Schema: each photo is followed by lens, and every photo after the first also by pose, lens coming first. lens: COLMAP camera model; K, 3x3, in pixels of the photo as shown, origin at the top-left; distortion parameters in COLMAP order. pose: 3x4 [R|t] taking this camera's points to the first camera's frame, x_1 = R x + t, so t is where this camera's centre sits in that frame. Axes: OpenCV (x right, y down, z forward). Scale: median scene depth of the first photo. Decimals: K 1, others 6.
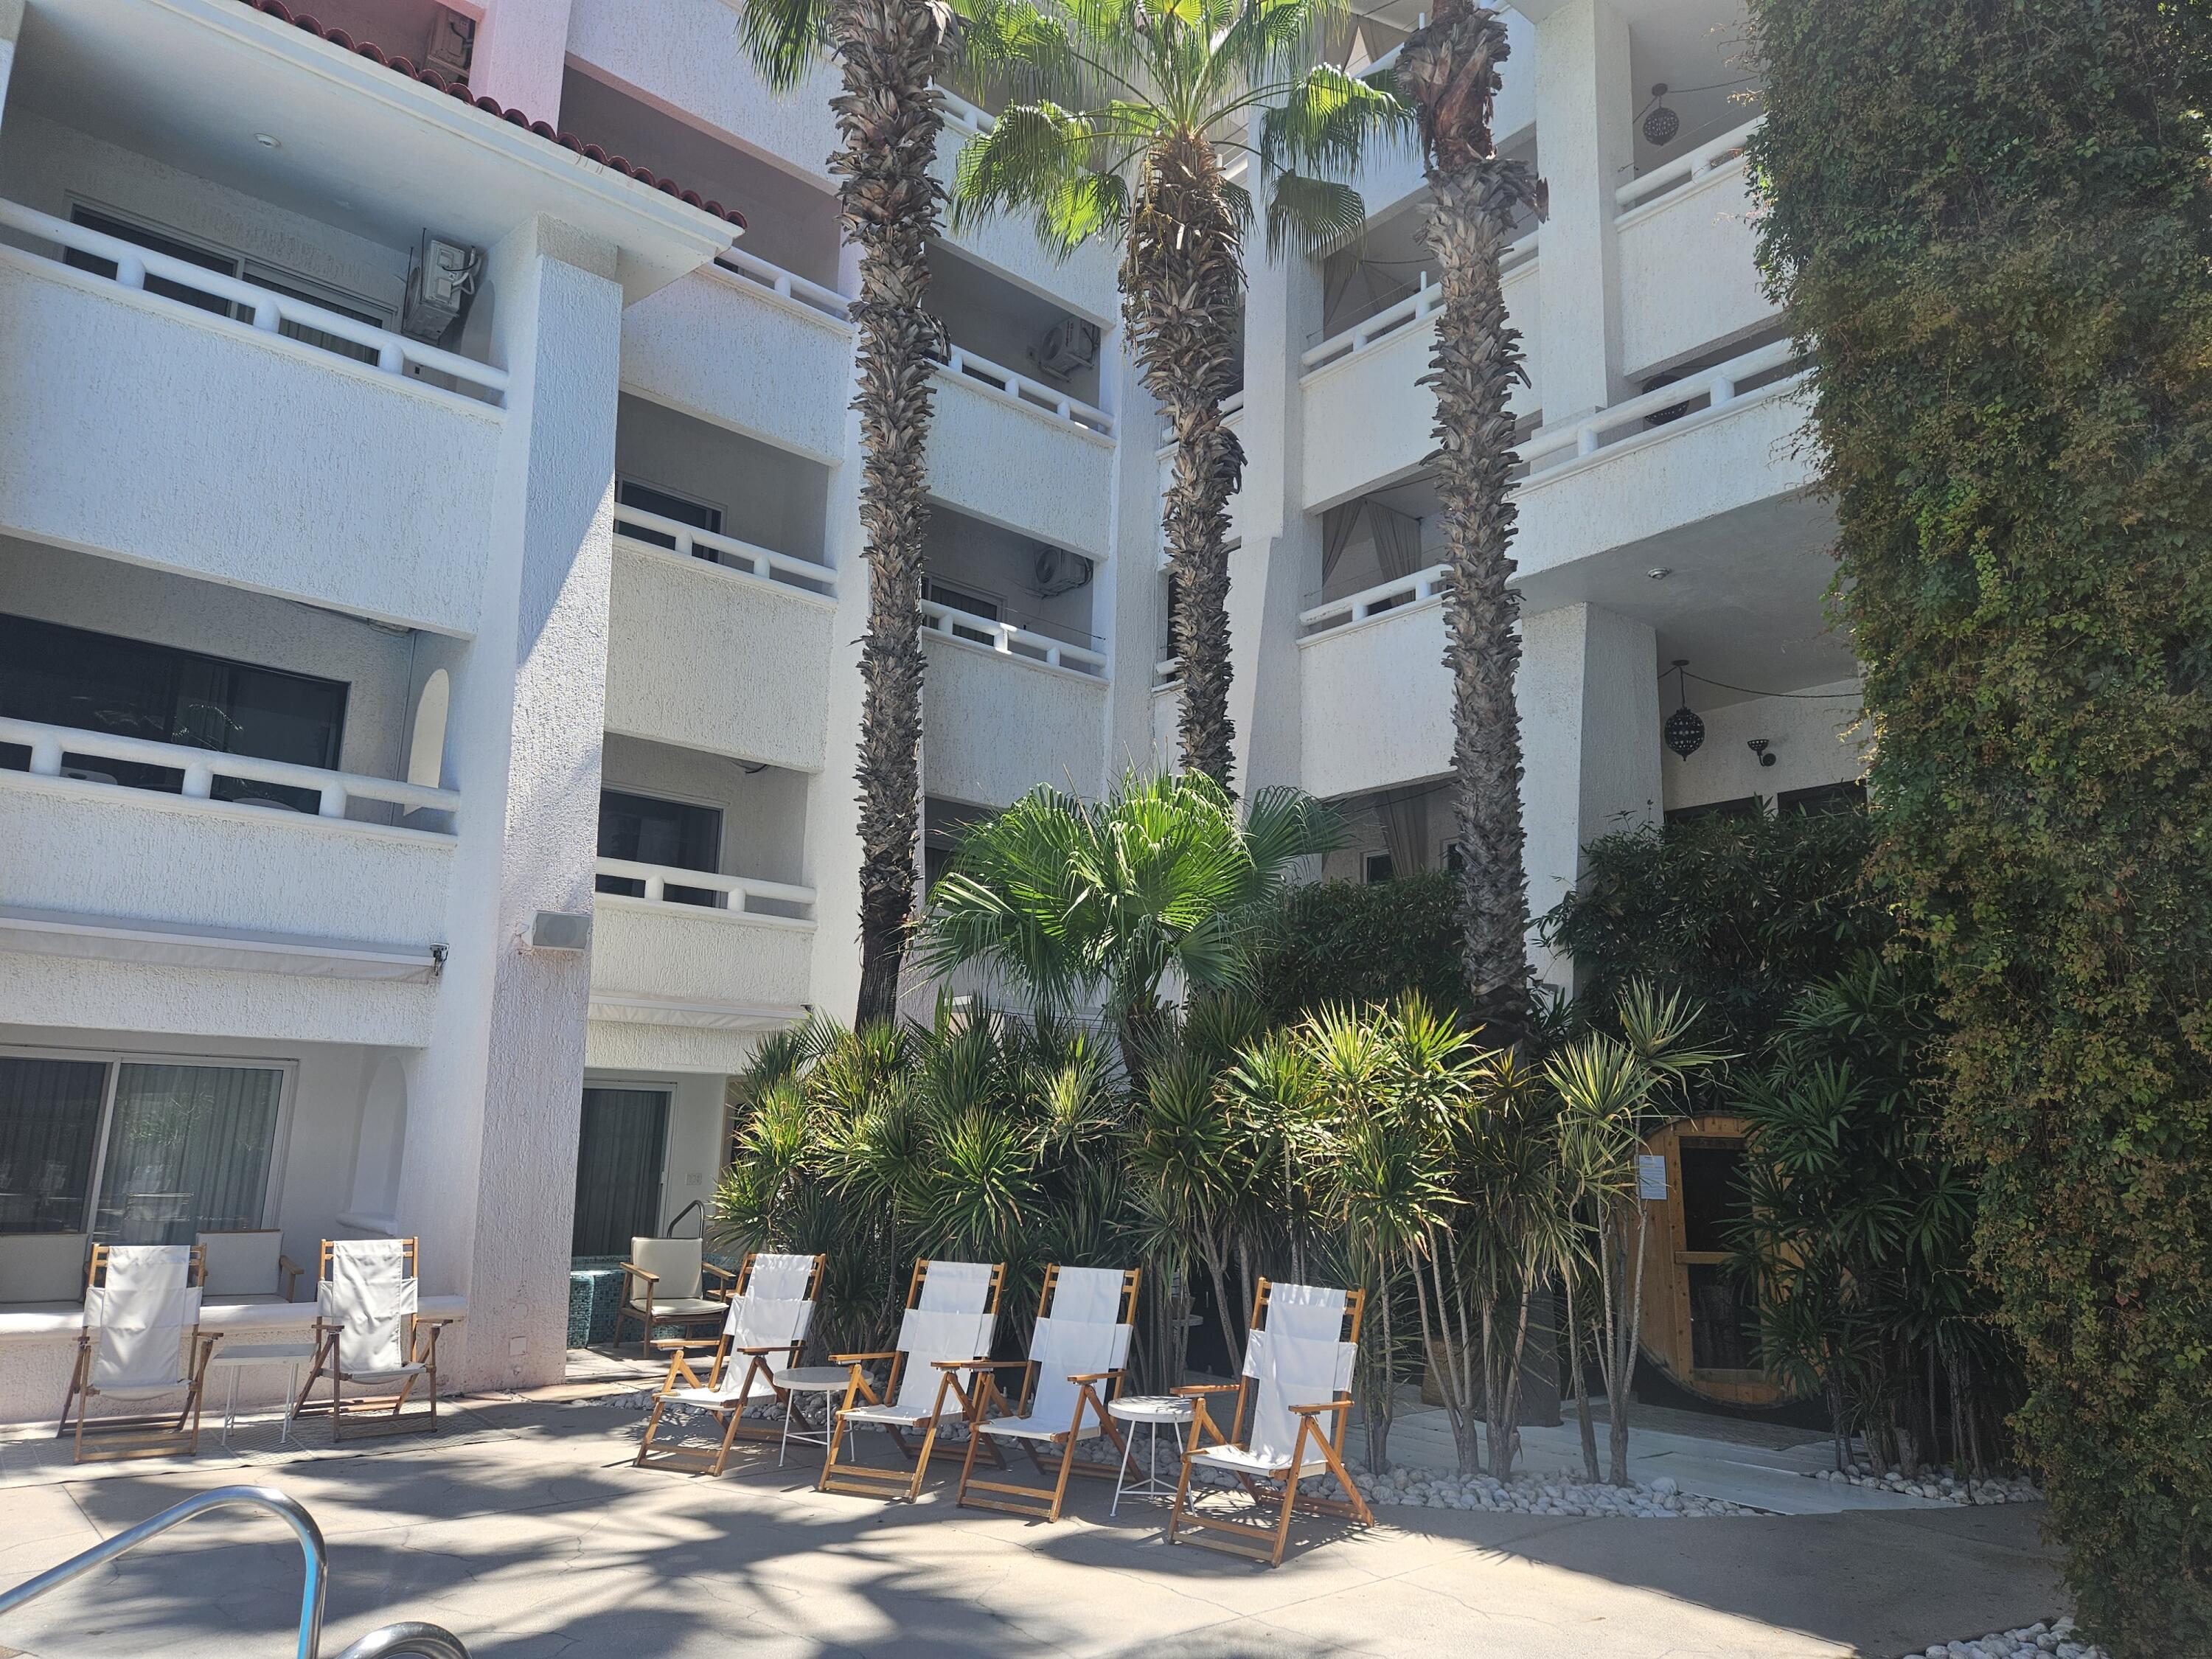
lens RADIAL K [[1500.9, 0, 1107.3], [0, 1500.9, 839.2], [0, 0, 1]] dist [0.005382, 0.000697]
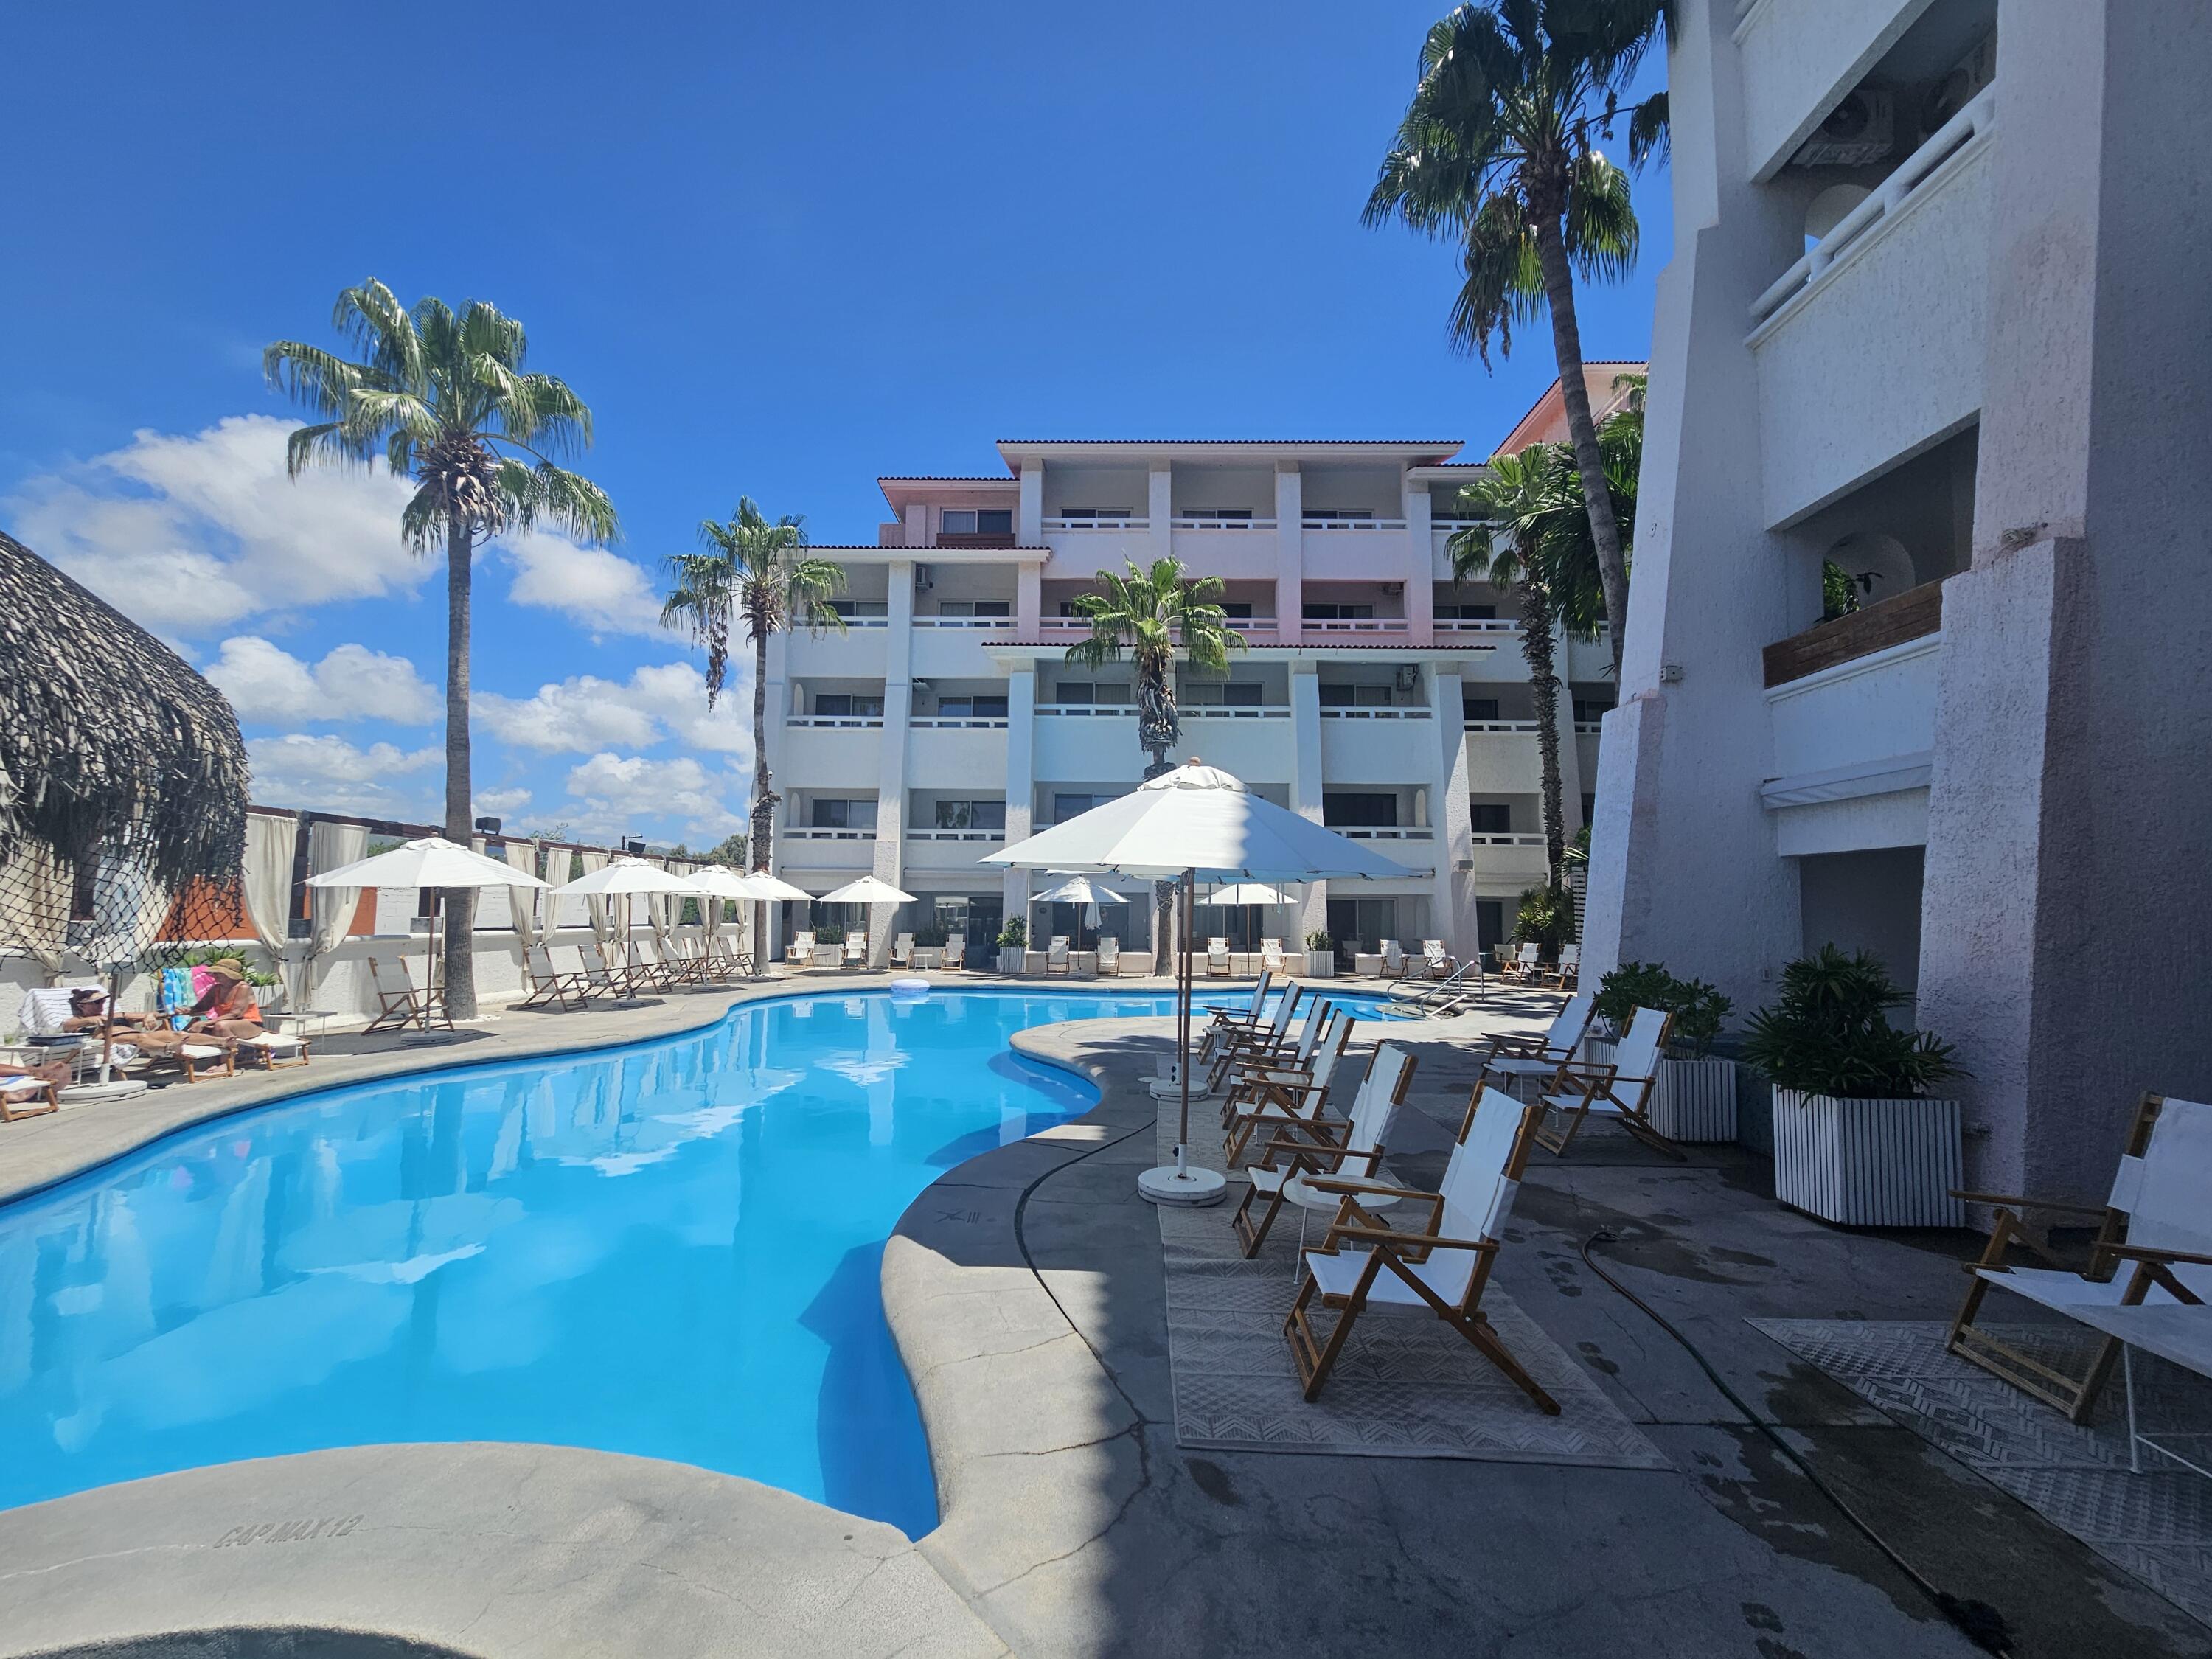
lens RADIAL K [[896.2, 0, 1113.6], [0, 896.2, 852.0], [0, 0, 1]] dist [-0.006814, -0.001011]
pose [[0.768997, -0.062974, -0.636144, 0.353604], [0.140518, 0.987448, 0.072113, -0.230209], [0.623618, -0.144844, 0.768193, -1.157262]]
